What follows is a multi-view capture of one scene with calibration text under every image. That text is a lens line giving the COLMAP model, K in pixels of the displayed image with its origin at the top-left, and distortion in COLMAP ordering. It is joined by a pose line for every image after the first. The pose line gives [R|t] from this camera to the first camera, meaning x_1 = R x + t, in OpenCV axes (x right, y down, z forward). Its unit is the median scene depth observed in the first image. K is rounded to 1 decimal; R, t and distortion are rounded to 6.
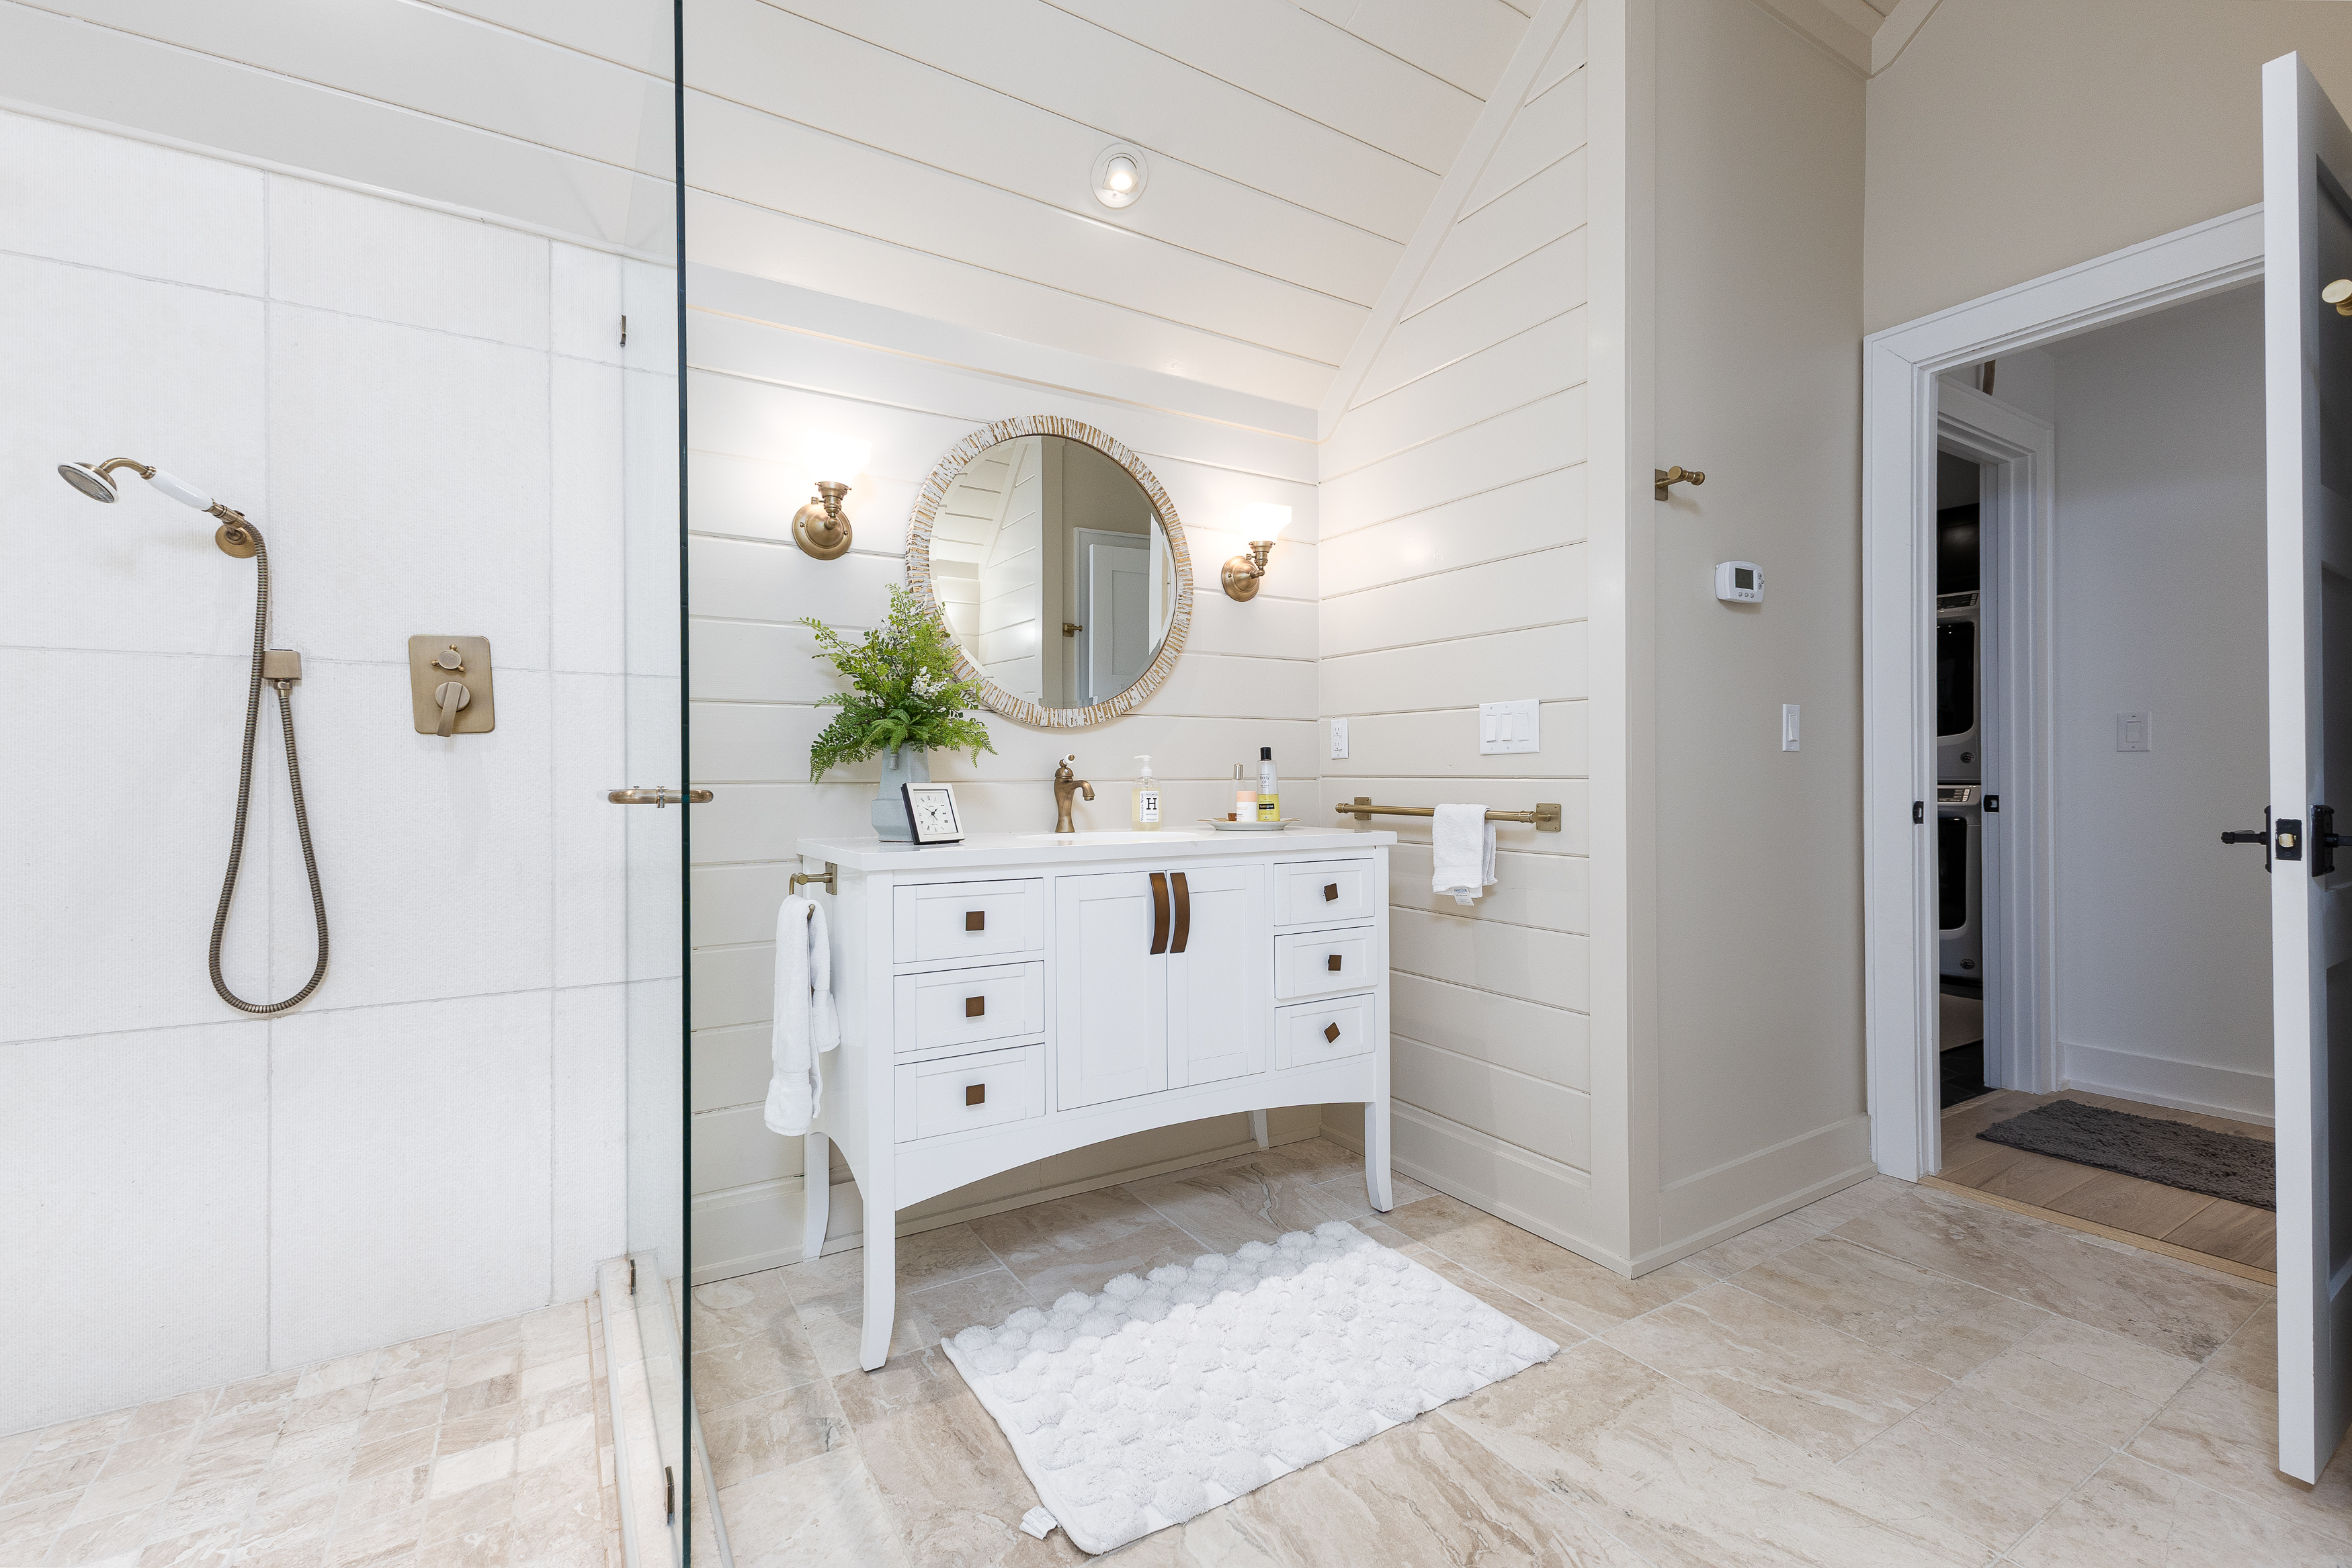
lens RADIAL K [[1017.1, 0, 1175.6], [0, 1017.1, 781.9], [0, 0, 1]] dist [-0.001112, -0.002807]
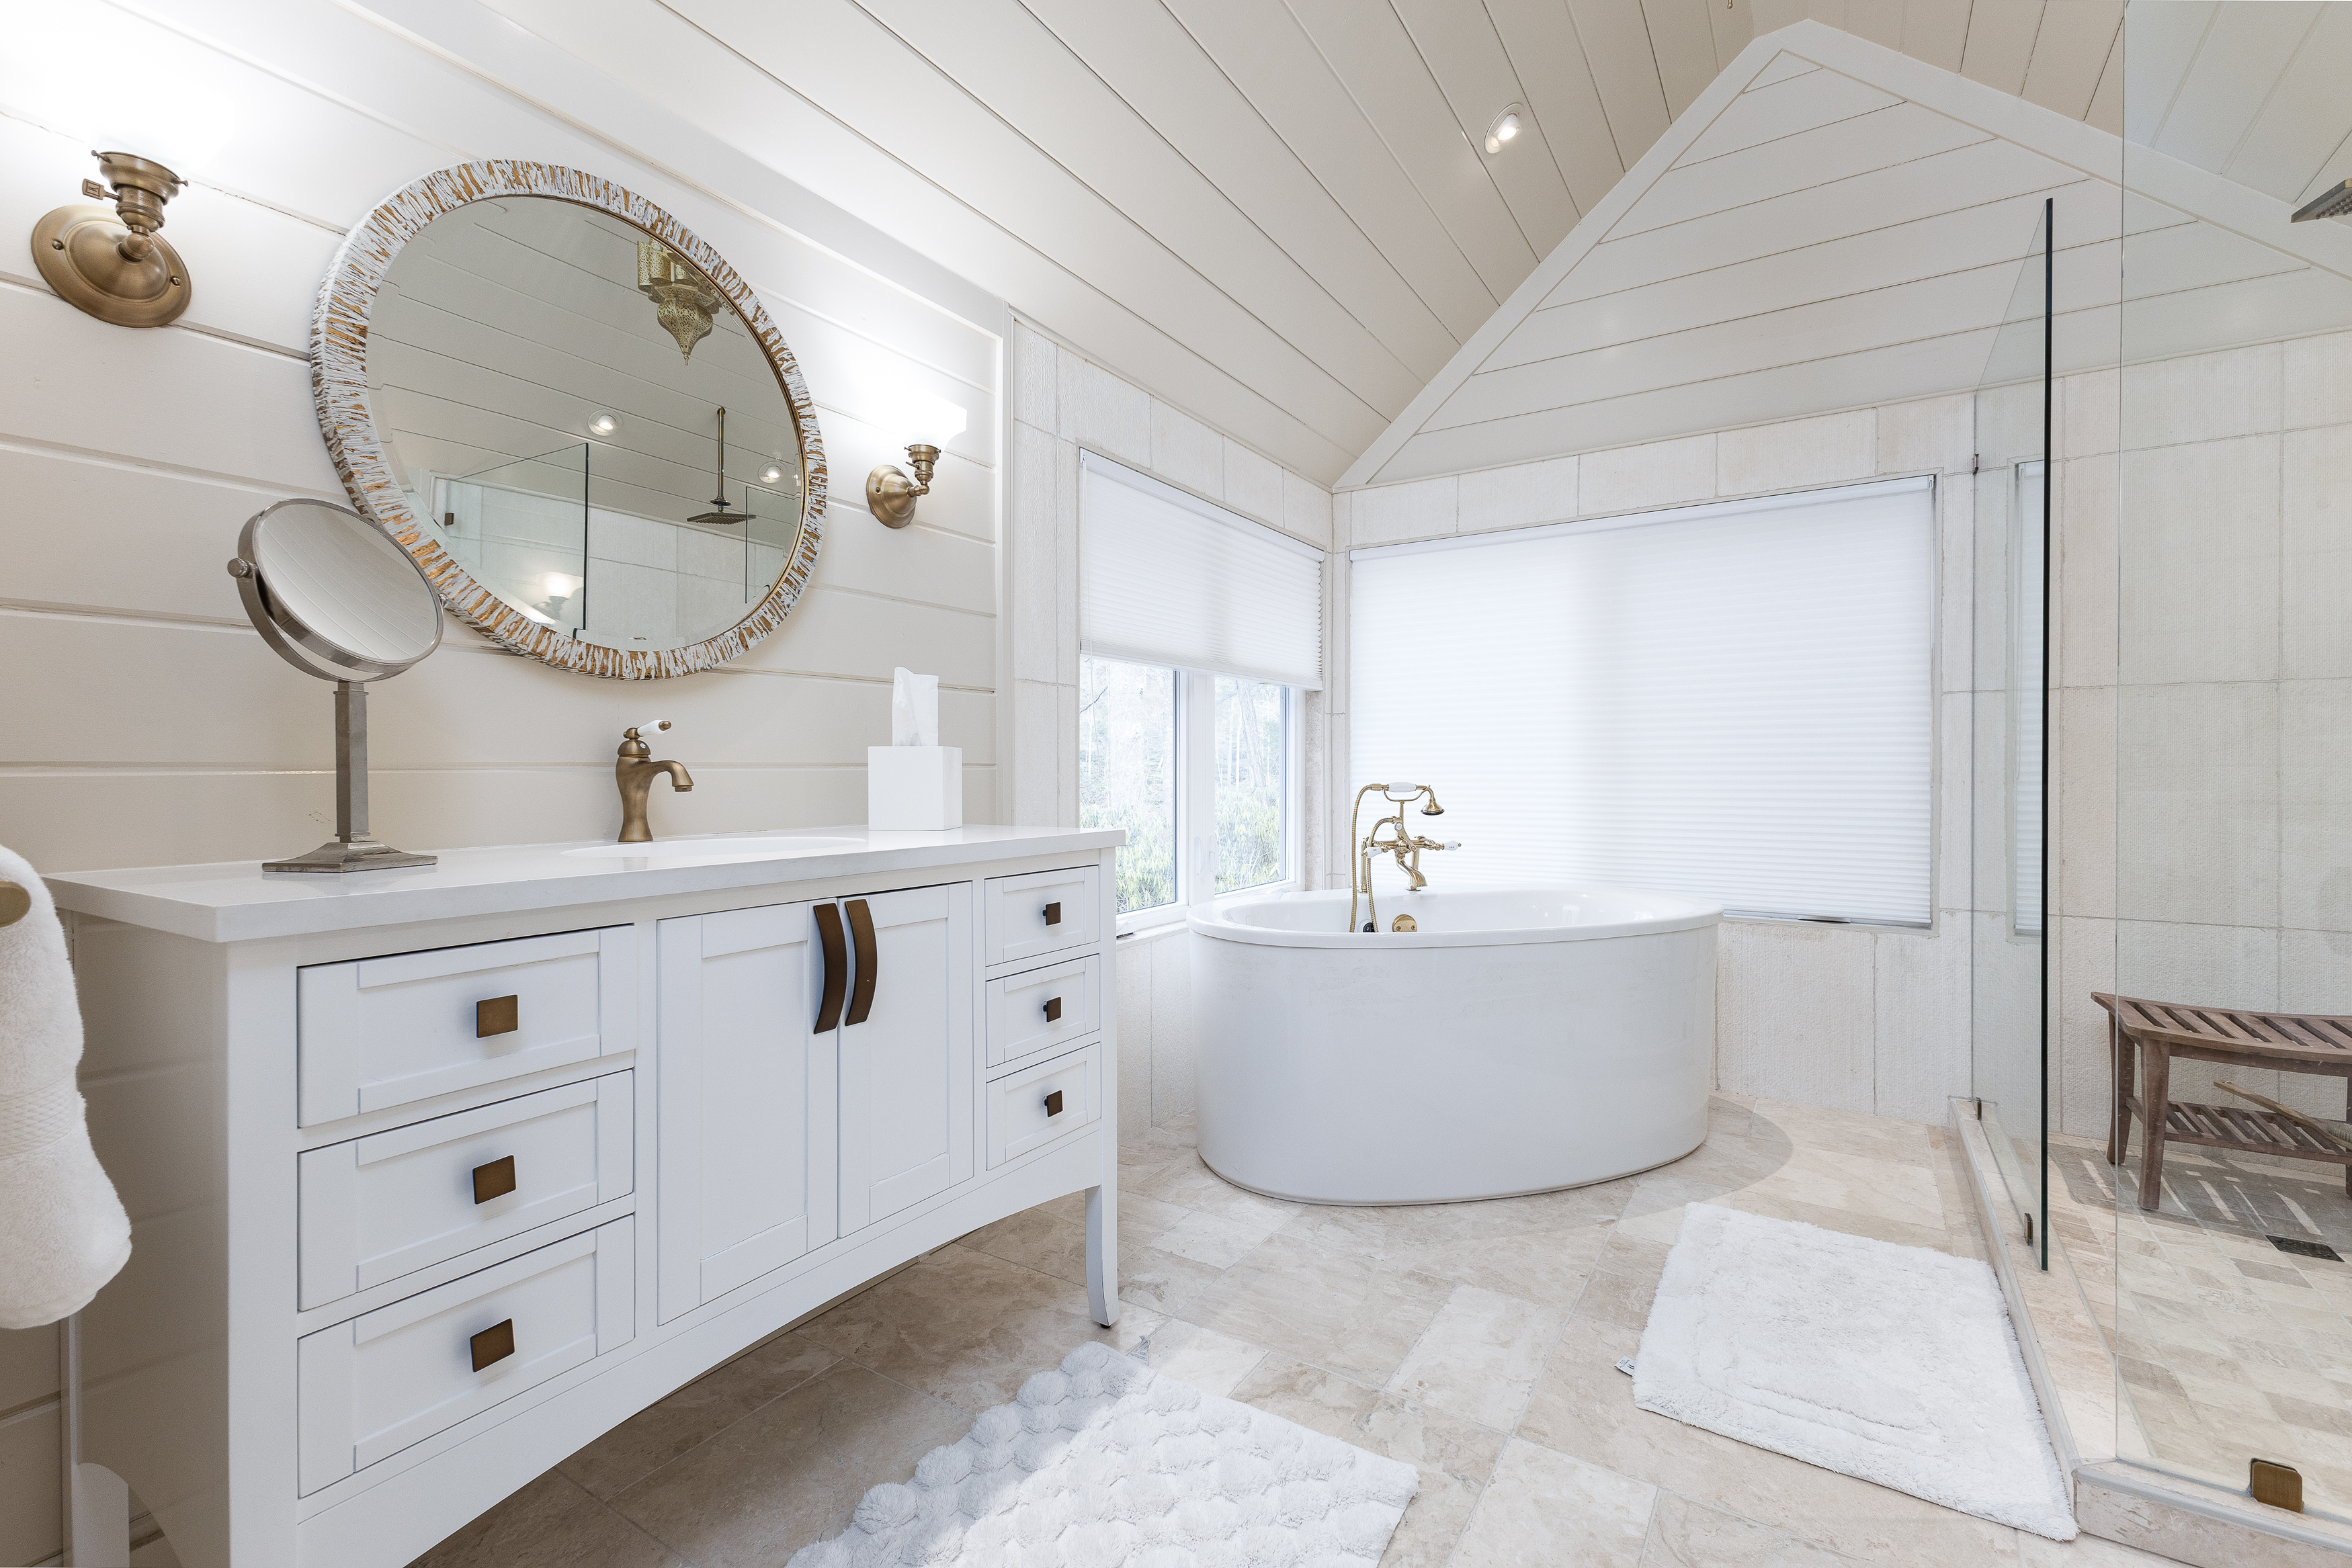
lens RADIAL K [[1017.1, 0, 1216.1], [0, 1017.1, 775.4], [0, 0, 1]] dist [-0.001112, -0.002807]
pose [[0.887158, 0.005853, 0.461428, -0.086701], [-0.006652, 0.999978, 0.000106, 0.005691], [-0.461418, -0.003163, 0.887177, 0.287895]]
